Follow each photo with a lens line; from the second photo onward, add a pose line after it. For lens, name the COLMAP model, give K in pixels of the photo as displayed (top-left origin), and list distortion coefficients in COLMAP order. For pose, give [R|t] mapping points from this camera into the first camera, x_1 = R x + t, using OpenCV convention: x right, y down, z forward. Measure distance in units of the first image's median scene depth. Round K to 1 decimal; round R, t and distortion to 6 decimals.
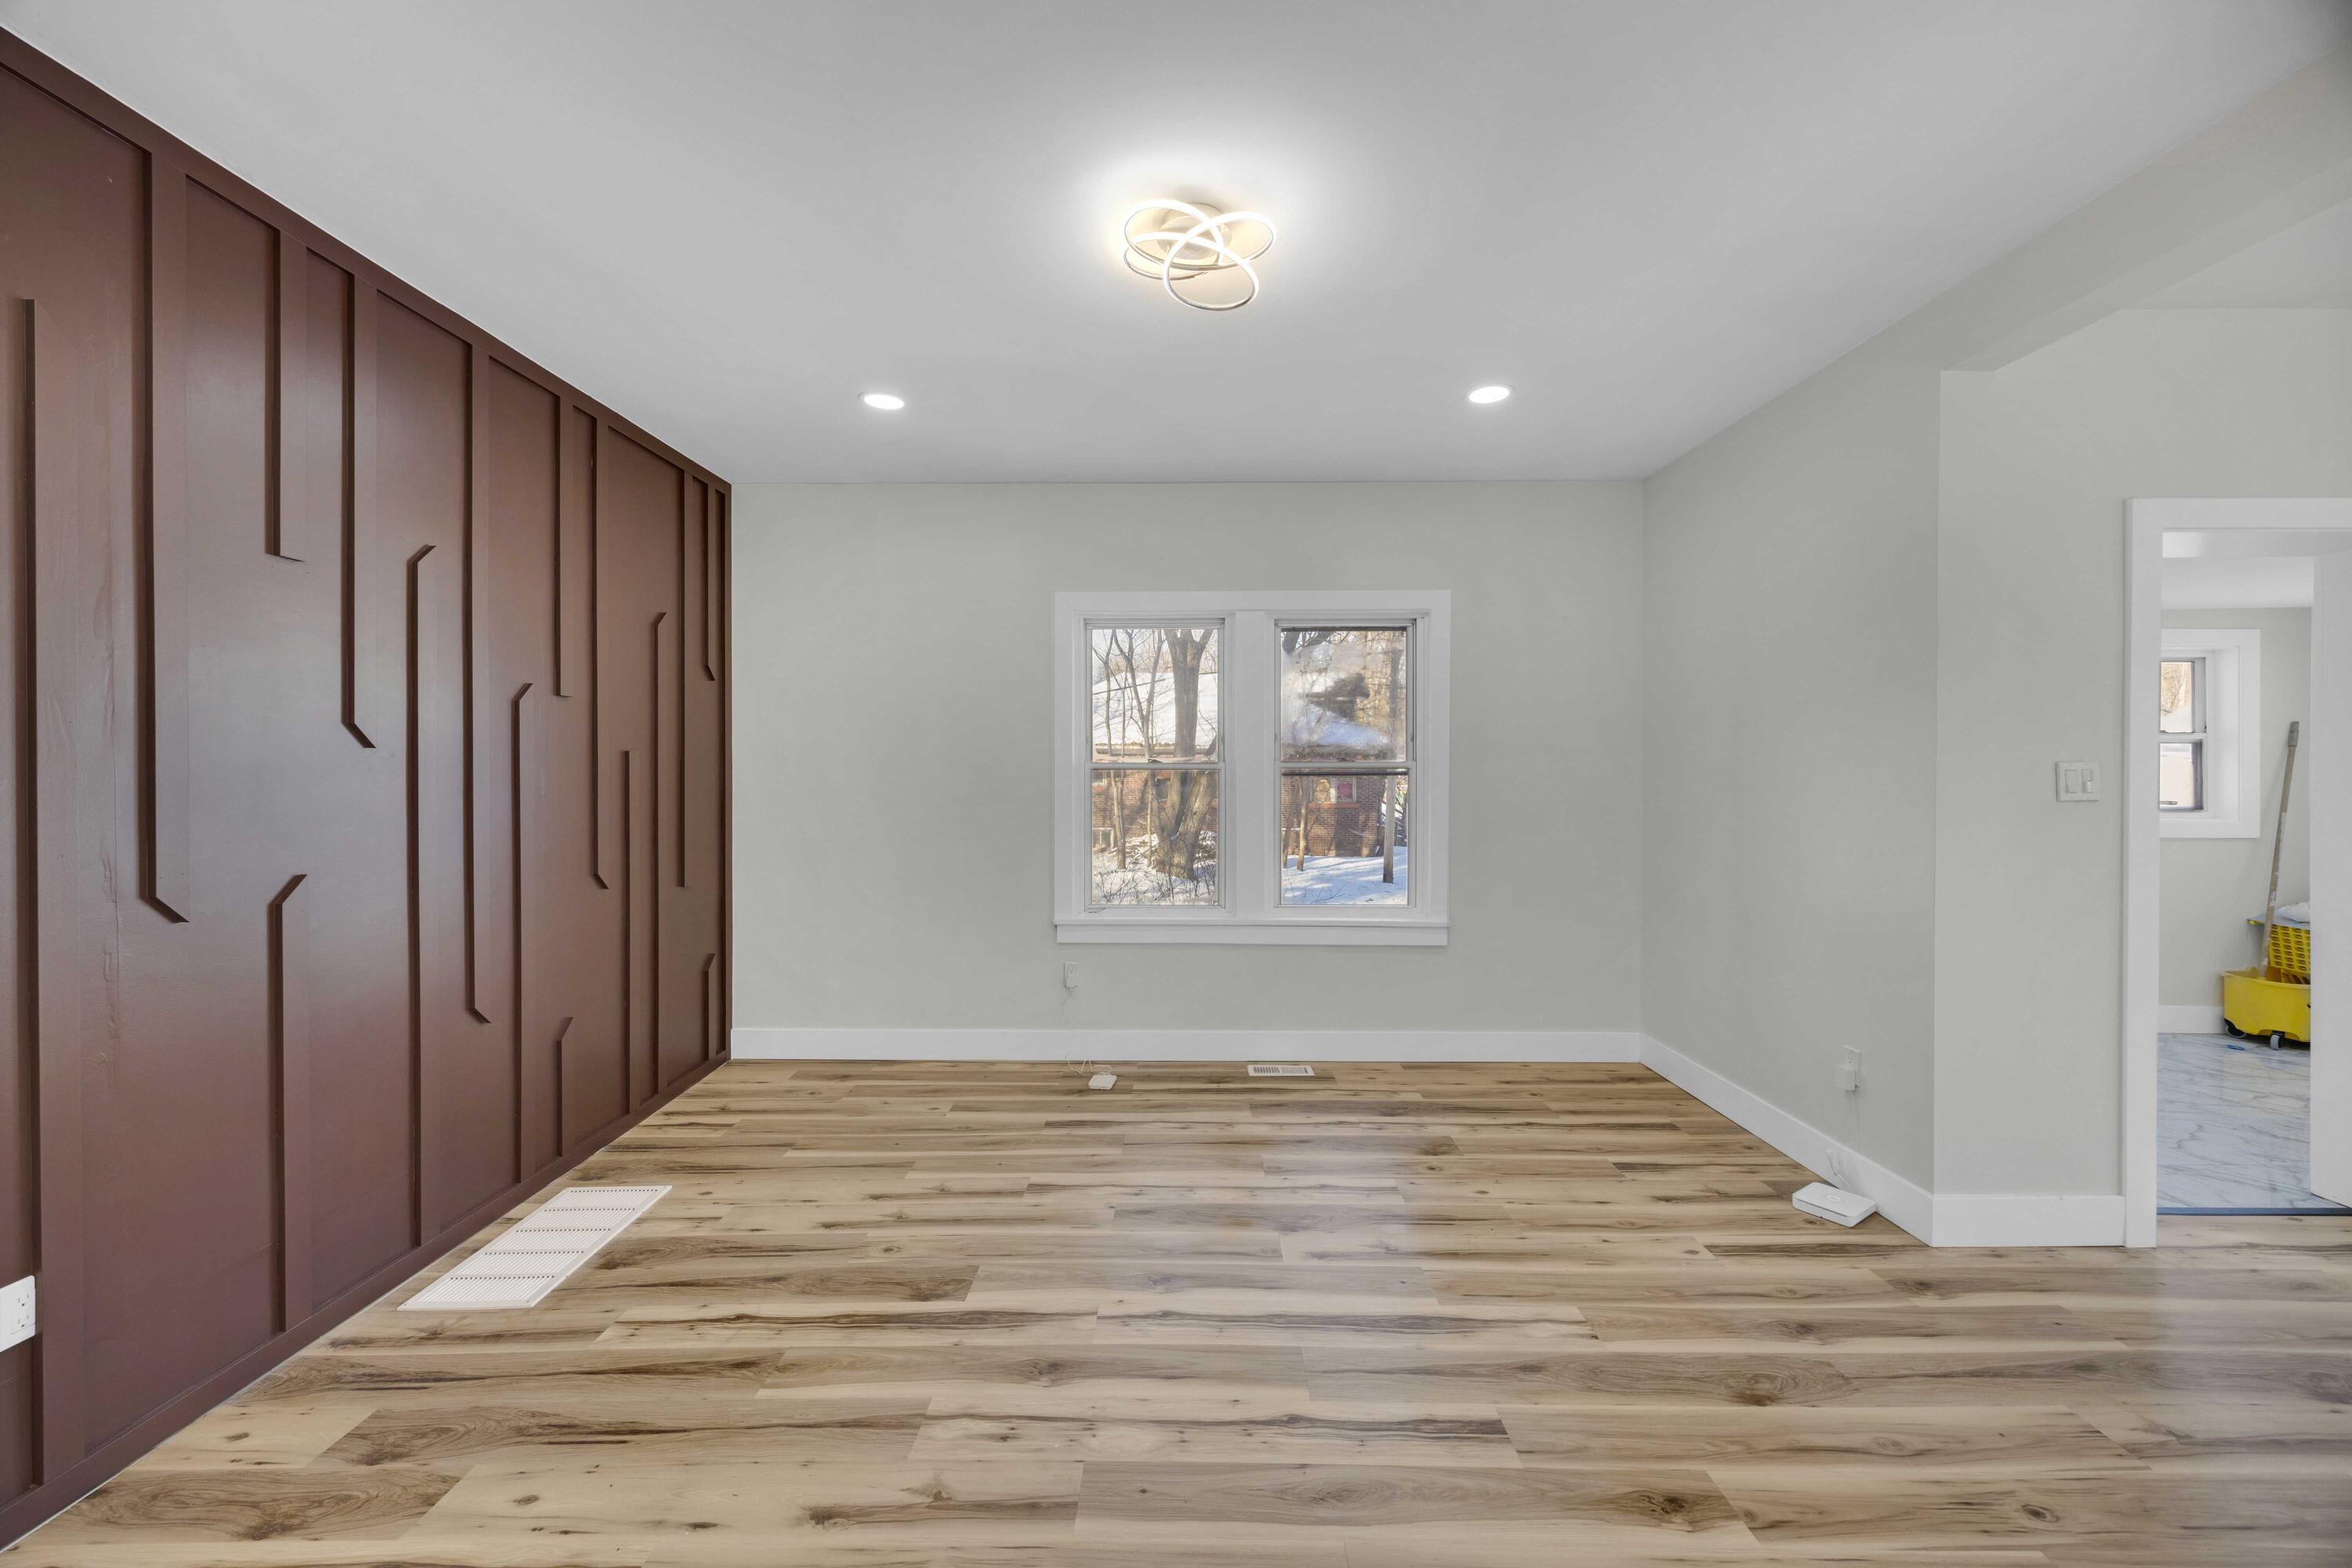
lens RADIAL K [[913.9, 0, 1177.0], [0, 913.9, 767.6], [0, 0, 1]] dist [-0.000673, 0.000306]
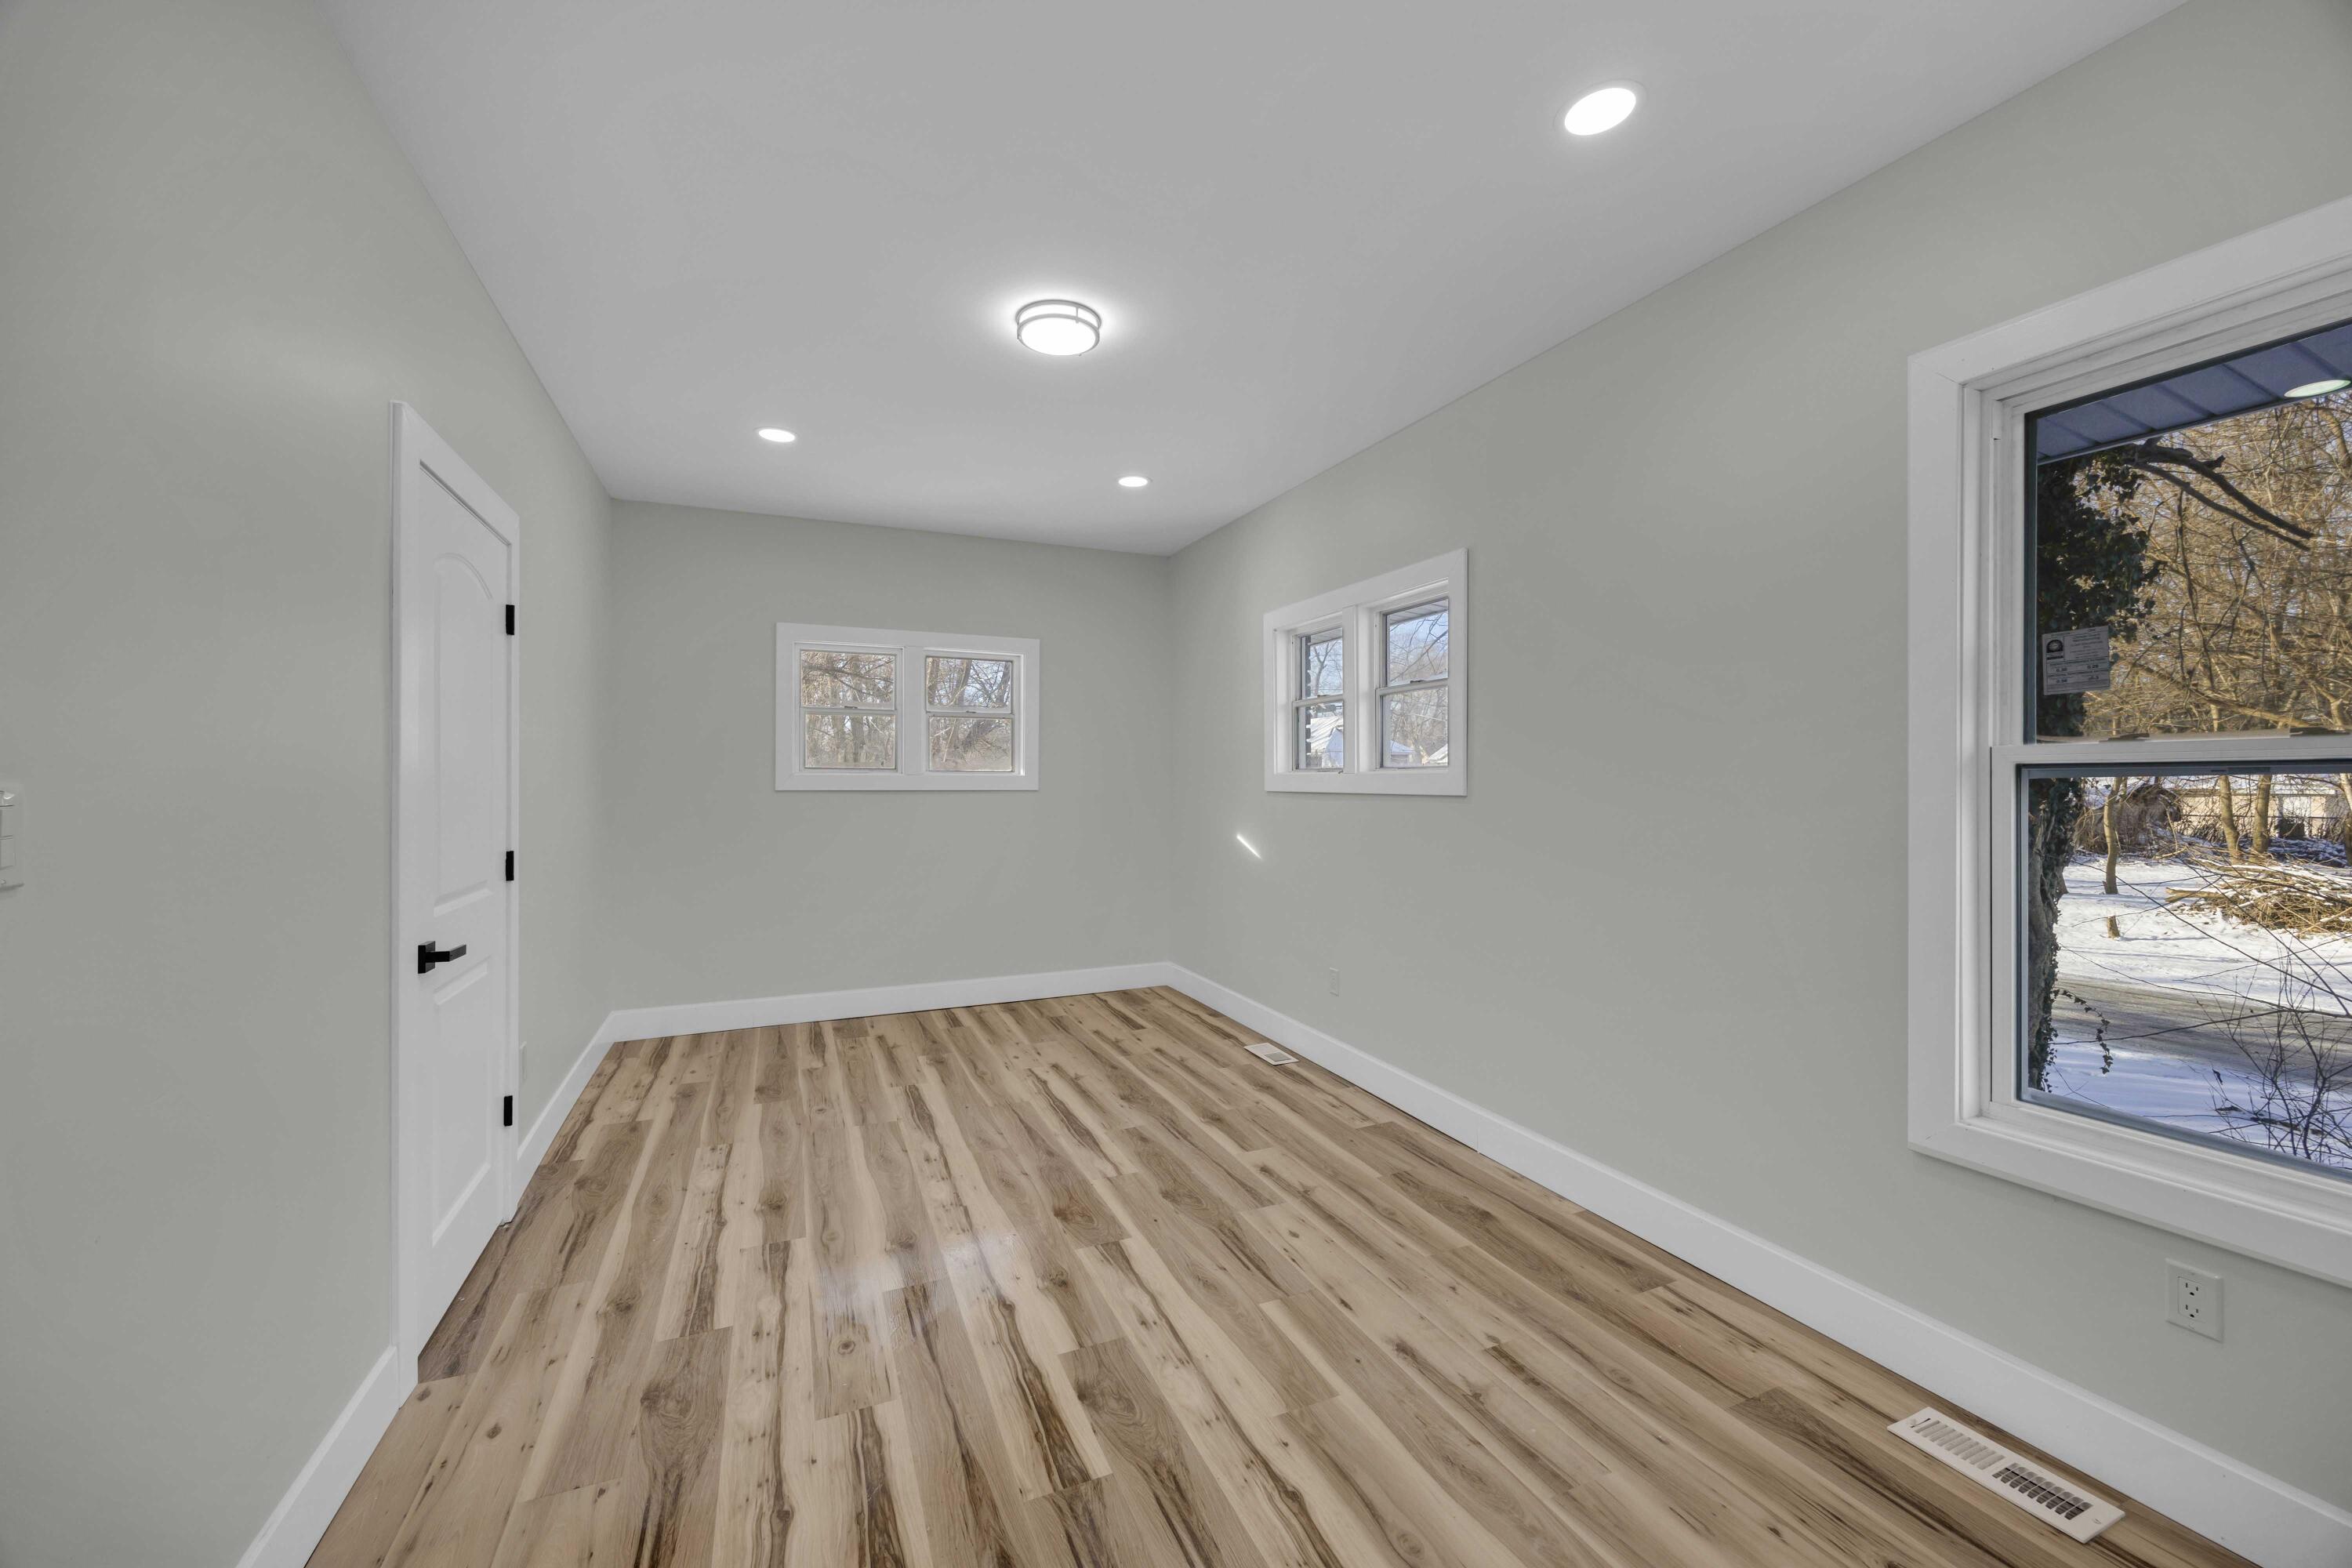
lens RADIAL K [[913.9, 0, 1165.1], [0, 913.9, 779.7], [0, 0, 1]] dist [-0.000673, 0.000306]
pose [[0.378645, 0.001612, -0.925541, 0.930651], [-0.014413, 0.999887, -0.004155, 0.011702], [0.925430, 0.014913, 0.378625, 0.540981]]
